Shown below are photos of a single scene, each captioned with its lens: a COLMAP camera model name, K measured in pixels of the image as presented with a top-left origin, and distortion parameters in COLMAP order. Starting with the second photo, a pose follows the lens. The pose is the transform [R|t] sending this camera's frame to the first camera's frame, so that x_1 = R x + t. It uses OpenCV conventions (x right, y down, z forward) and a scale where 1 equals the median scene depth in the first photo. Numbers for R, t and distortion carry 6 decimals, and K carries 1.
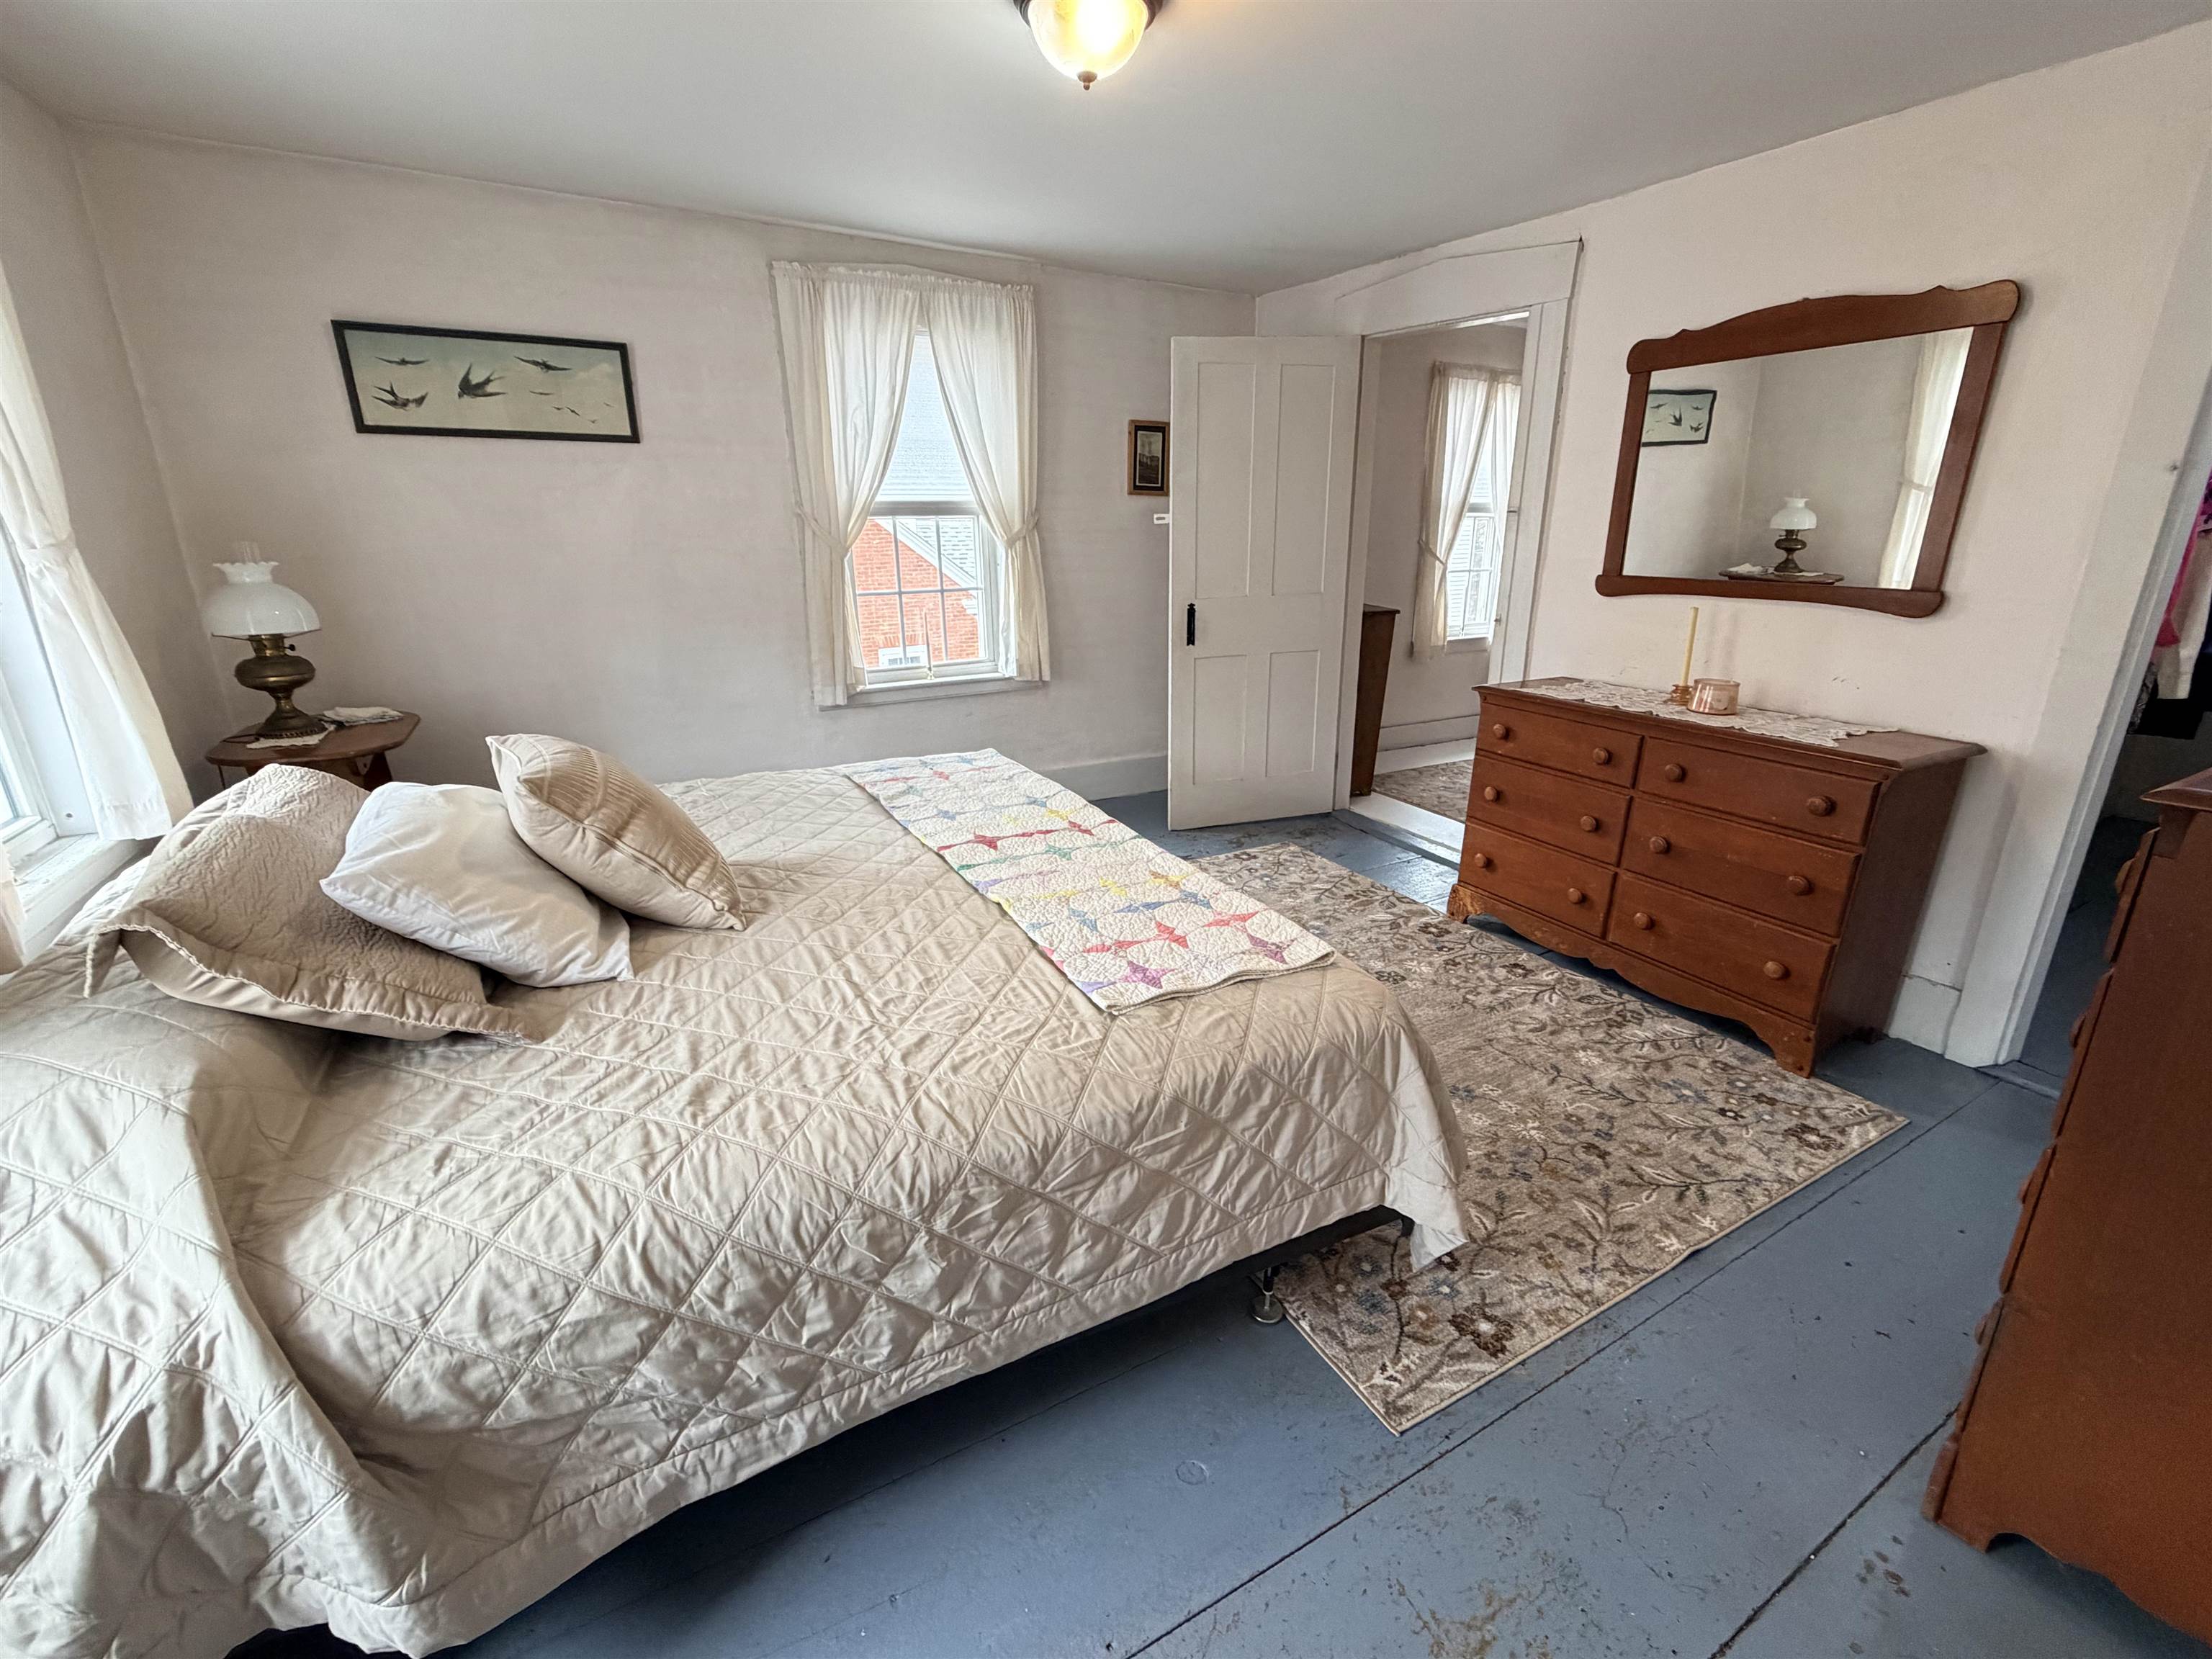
lens RADIAL K [[950.5, 0, 1103.6], [0, 950.5, 823.7], [0, 0, 1]] dist [-0.001727, 0.001180]
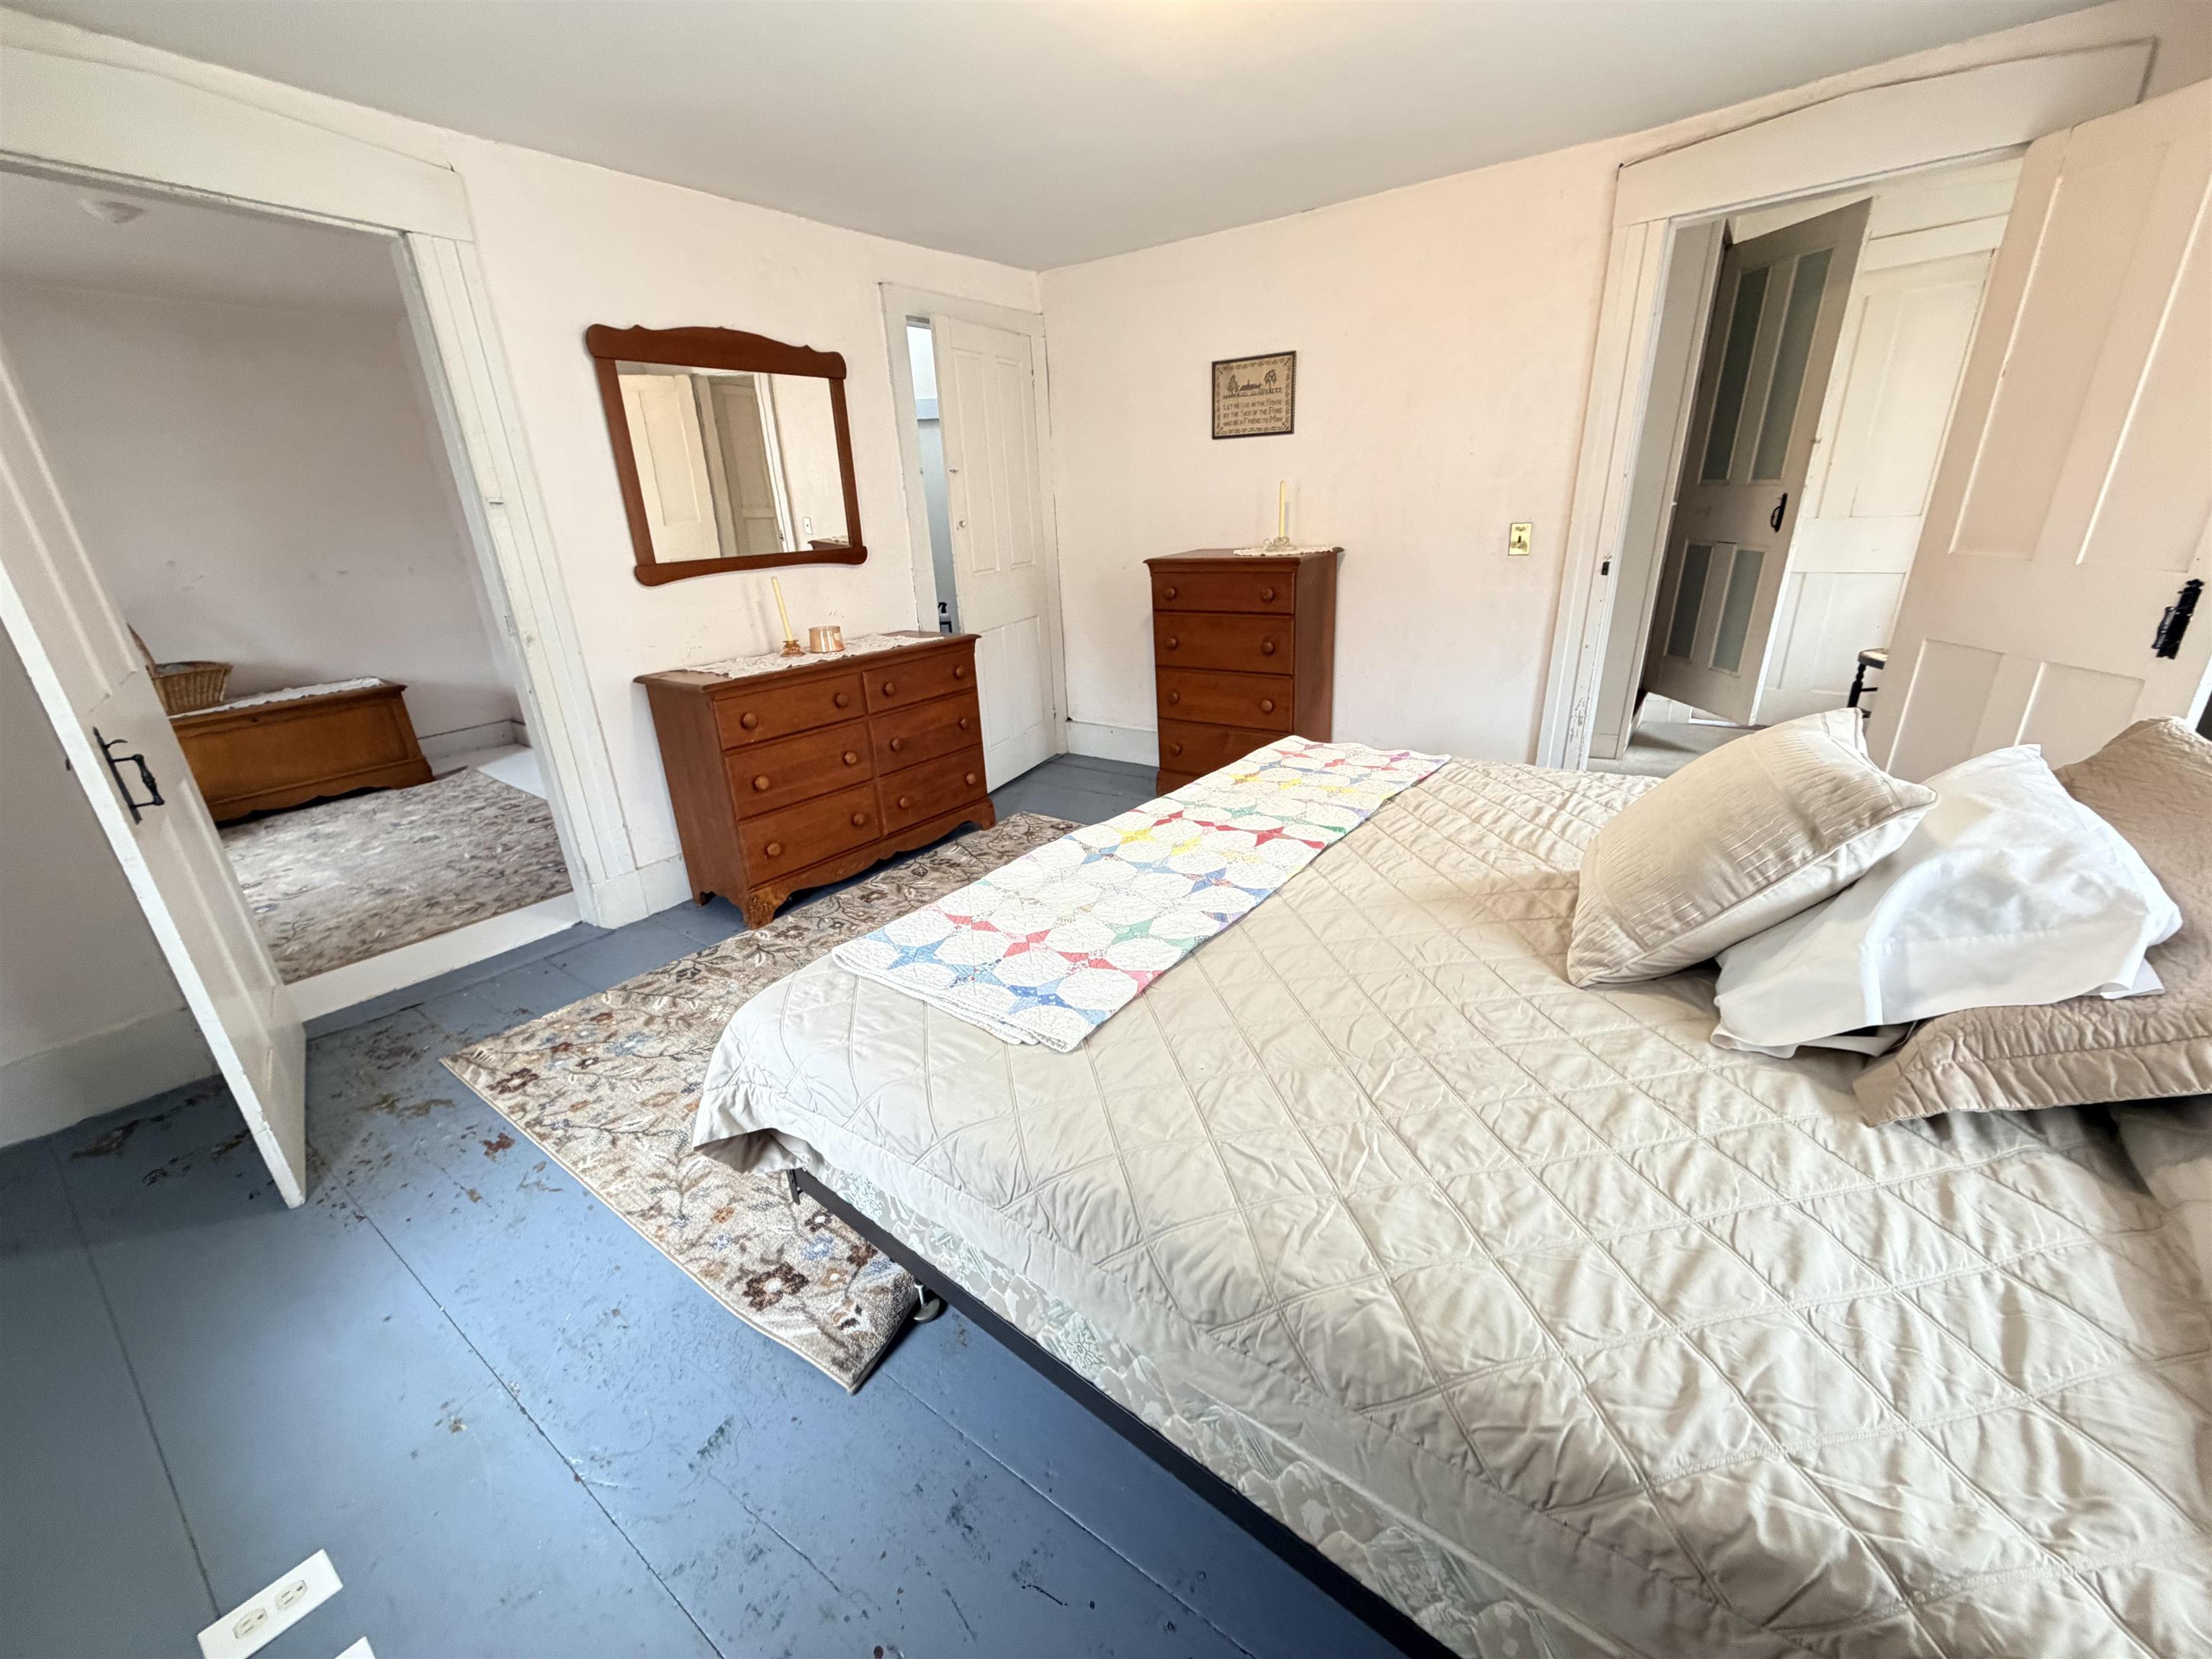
lens RADIAL K [[876.6, 0, 1096.3], [0, 876.6, 832.3], [0, 0, 1]] dist [-0.001680, 0.000605]
pose [[-0.410170, -0.302781, 0.860282, -0.768839], [0.319279, 0.835918, 0.446433, -0.406332], [-0.854296, 0.457783, -0.246197, 1.344361]]
